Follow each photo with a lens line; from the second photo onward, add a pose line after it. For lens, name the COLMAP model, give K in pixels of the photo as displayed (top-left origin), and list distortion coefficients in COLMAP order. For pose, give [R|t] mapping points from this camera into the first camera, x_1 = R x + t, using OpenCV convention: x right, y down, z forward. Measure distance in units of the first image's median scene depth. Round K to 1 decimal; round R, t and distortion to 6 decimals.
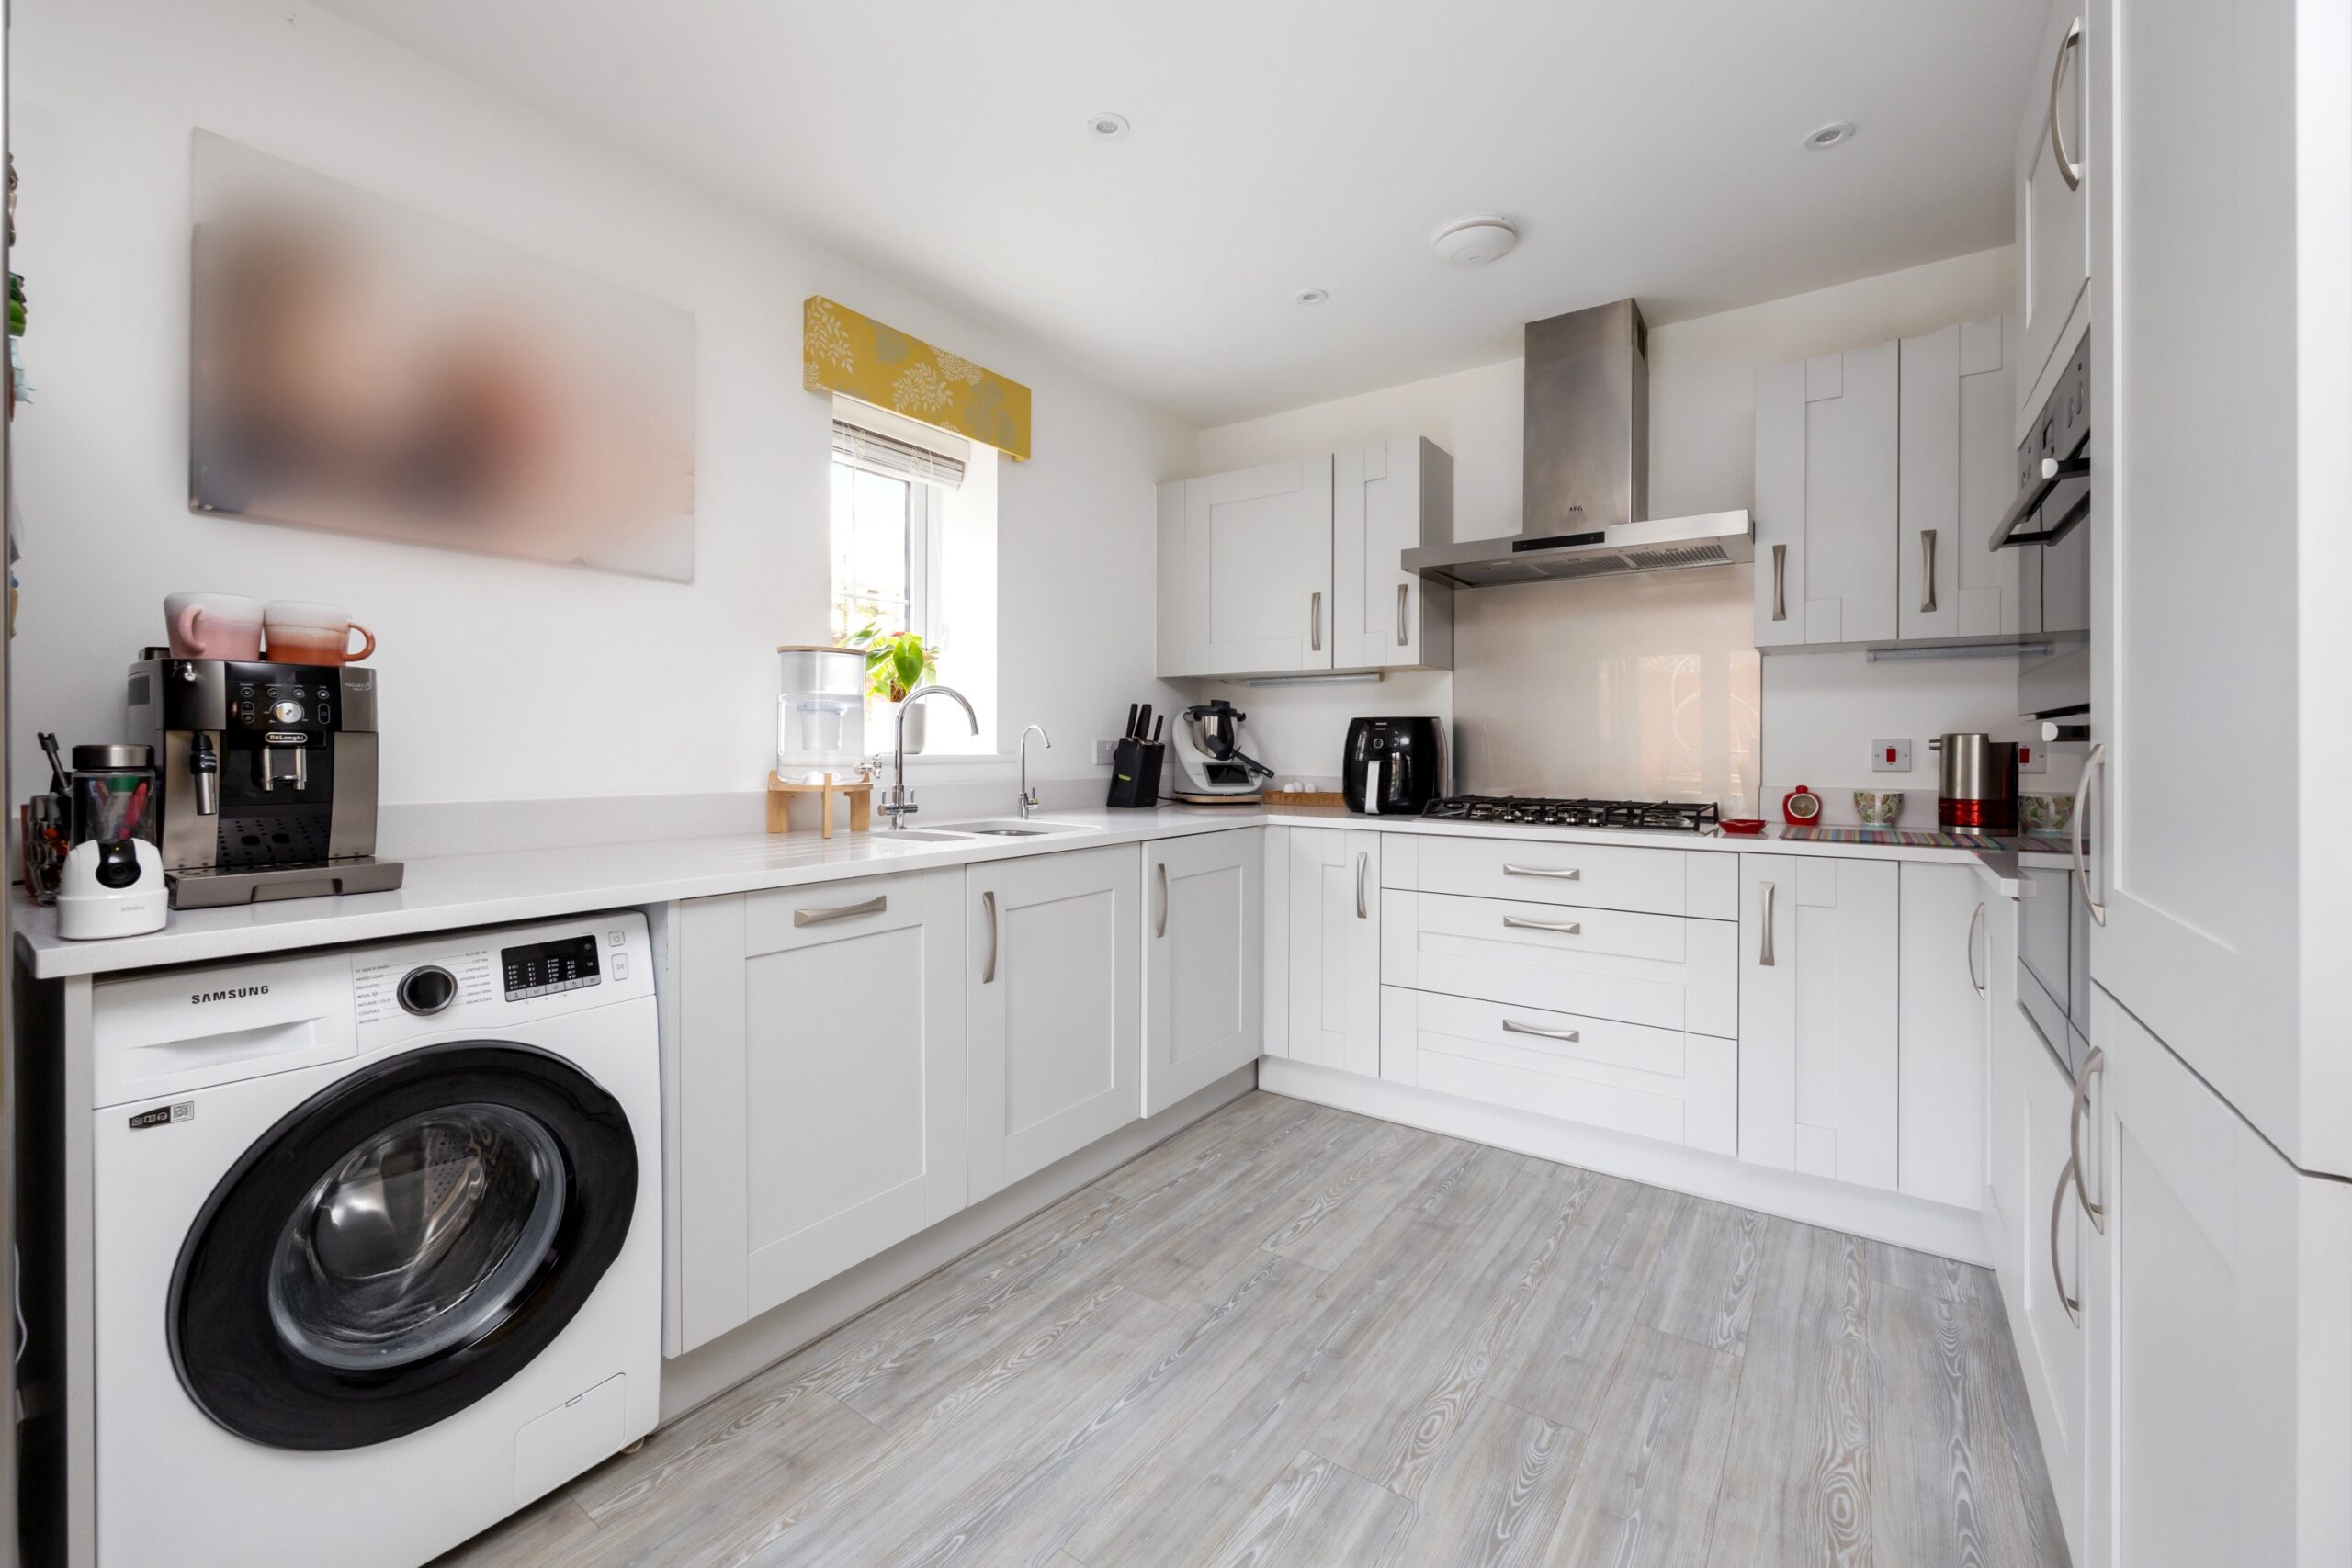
lens RADIAL K [[949.8, 0, 1170.8], [0, 949.8, 748.2], [0, 0, 1]] dist [-0.013348, 0.000113]
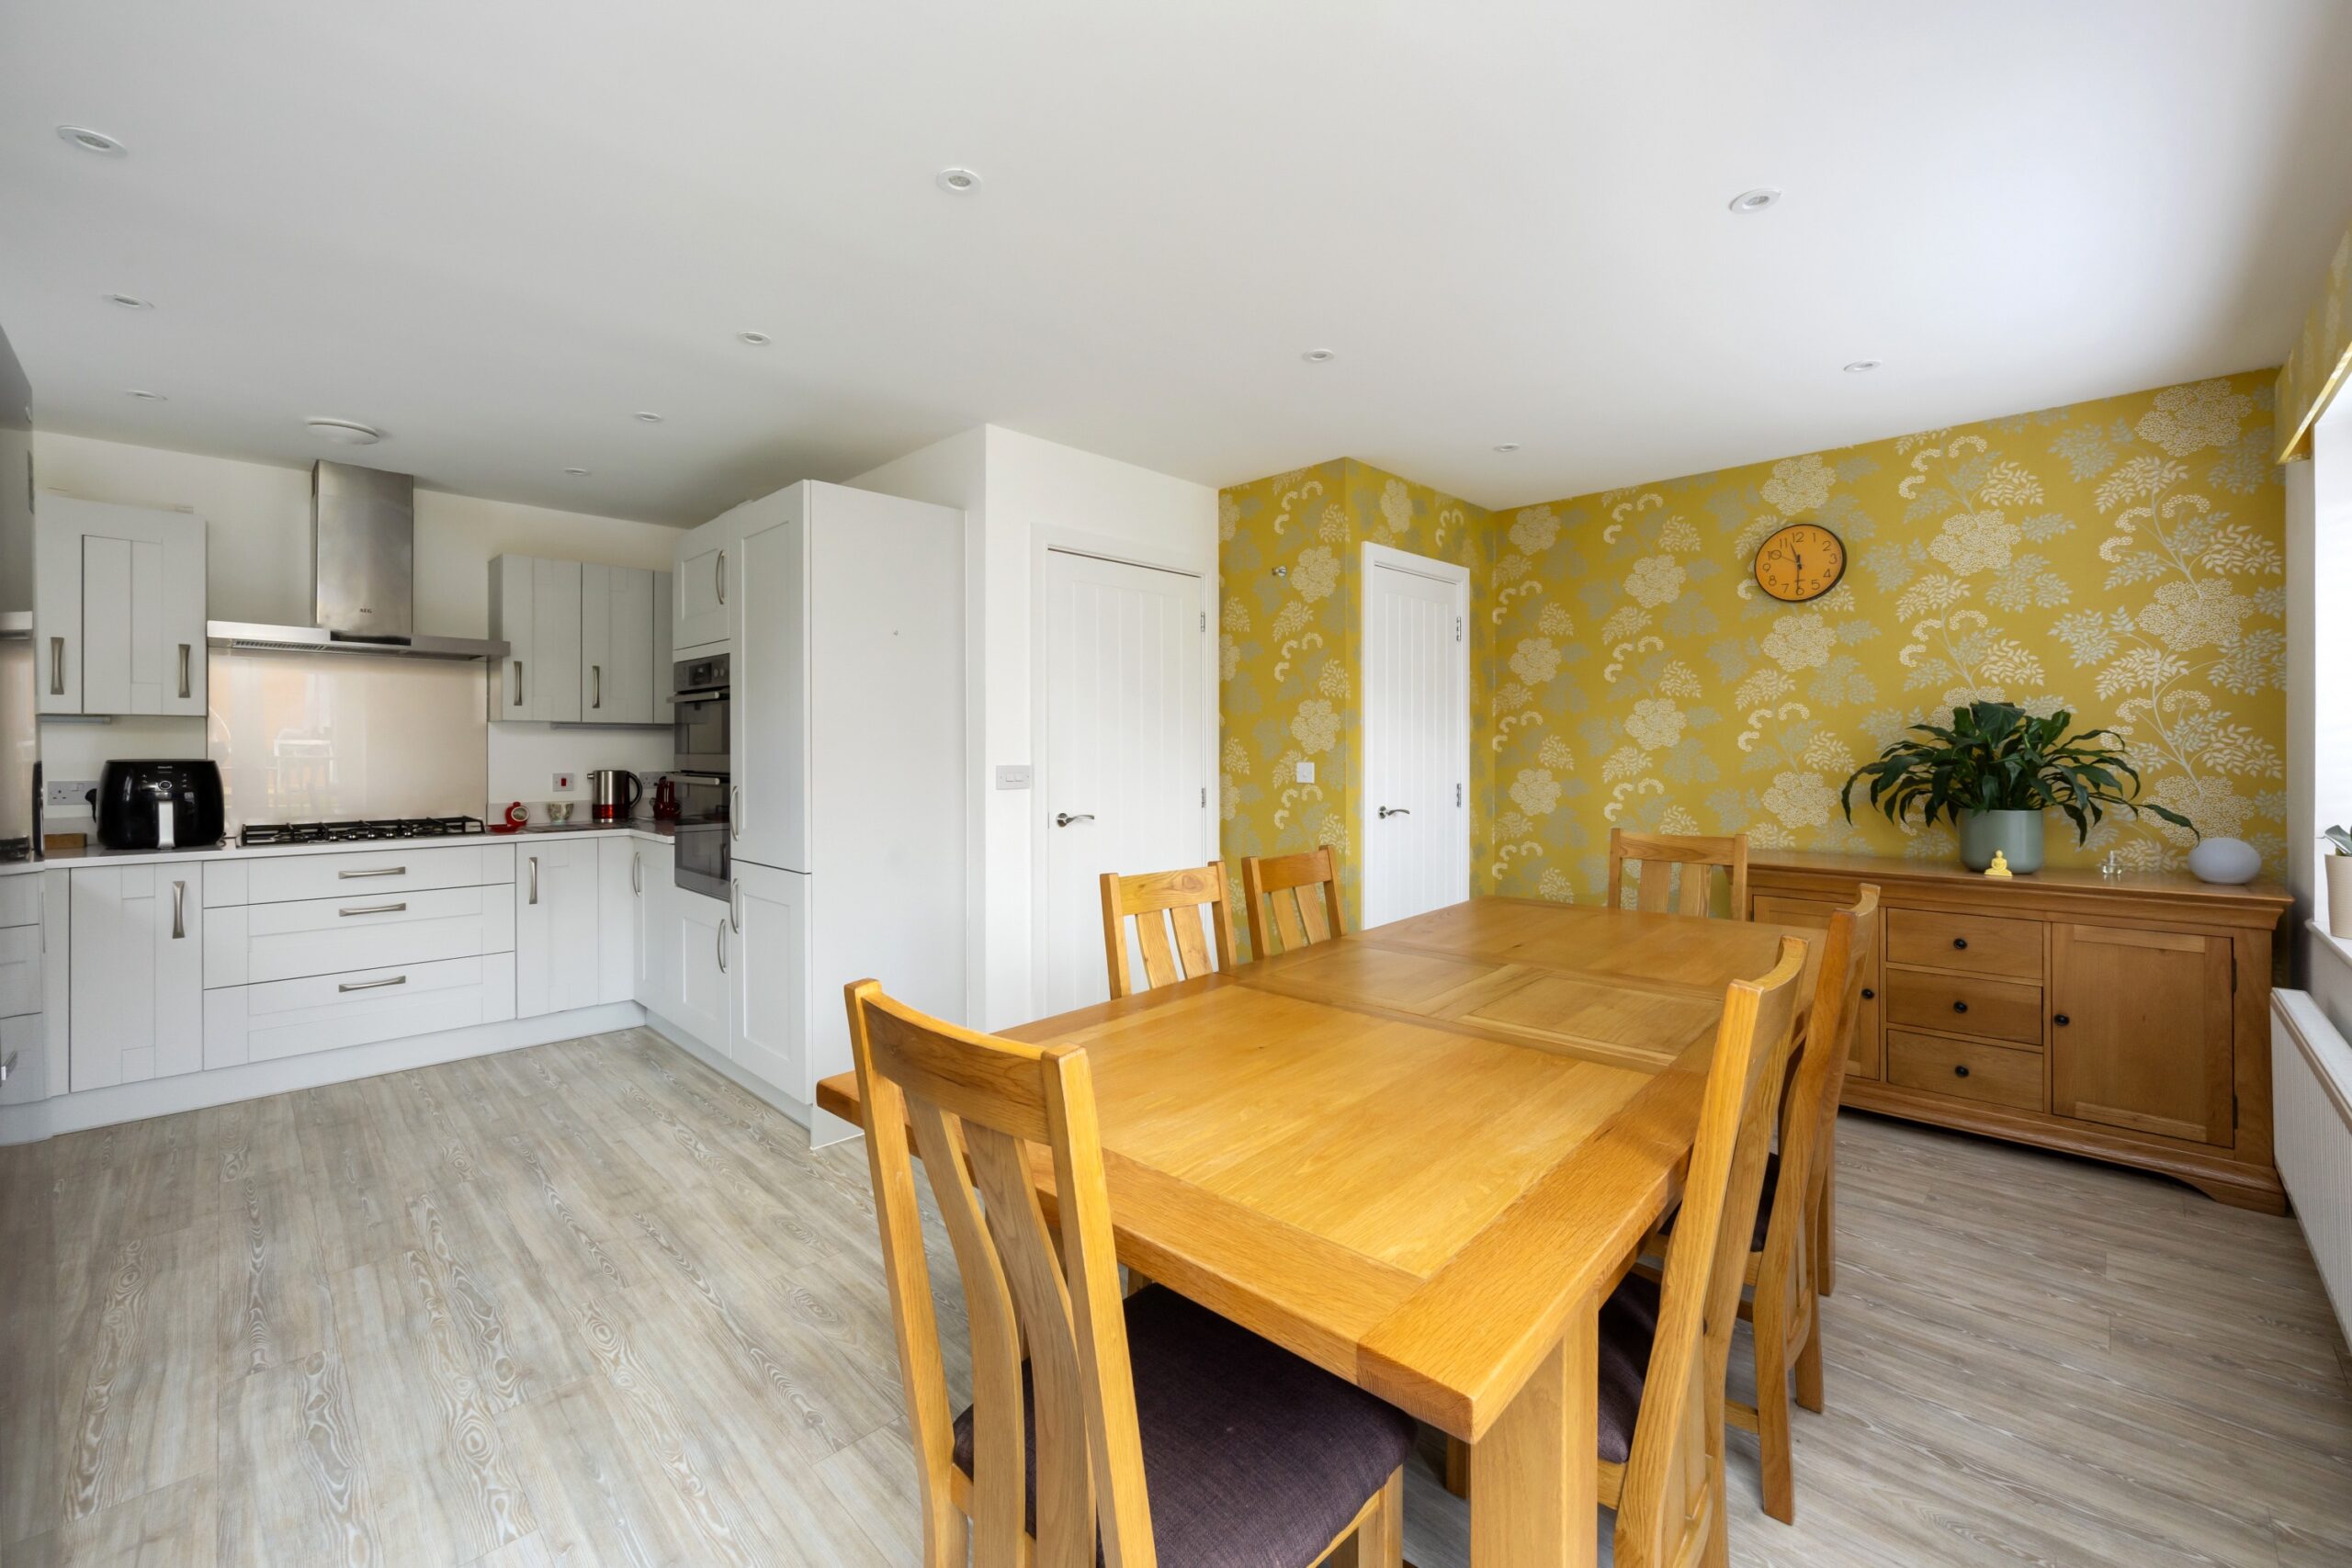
lens RADIAL K [[949.8, 0, 1170.8], [0, 949.8, 748.2], [0, 0, 1]] dist [-0.013348, 0.000113]
pose [[0.154754, 0.000453, 0.987953, -0.923742], [0.005093, 0.999986, -0.001256, -0.054591], [-0.987940, 0.005226, 0.154750, -0.459295]]
